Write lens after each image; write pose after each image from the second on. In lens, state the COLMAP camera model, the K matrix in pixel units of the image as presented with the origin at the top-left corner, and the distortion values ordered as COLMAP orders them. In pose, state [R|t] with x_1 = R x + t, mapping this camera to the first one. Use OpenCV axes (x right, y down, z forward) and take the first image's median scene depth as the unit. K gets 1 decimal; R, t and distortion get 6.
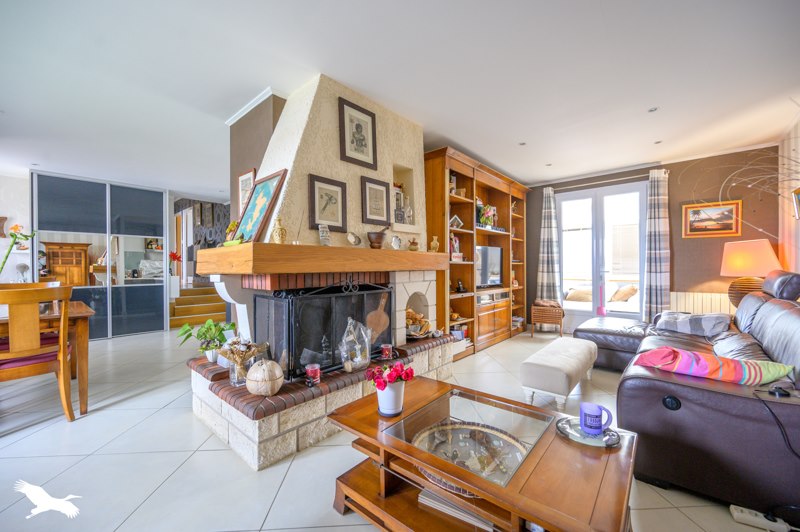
lens RADIAL K [[316.4, 0, 400.0], [0, 316.4, 266.0], [0, 0, 1]] dist [-0.000178, -0.000051]
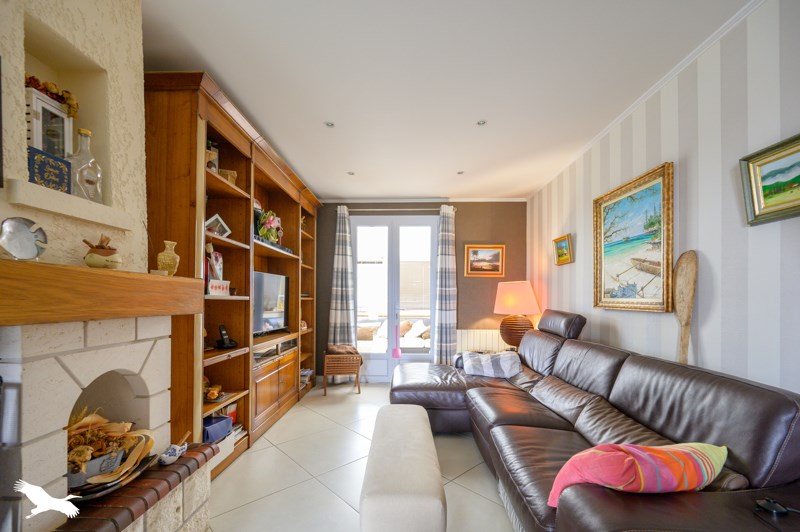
lens RADIAL K [[328.6, 0, 398.5], [0, 328.6, 298.4], [0, 0, 1]] dist [-0.000844, -0.000128]
pose [[0.766804, 0.012103, 0.641767, 0.047201], [-0.011604, 0.999920, -0.004992, -0.009290], [-0.641776, -0.003620, 0.766883, 0.328898]]
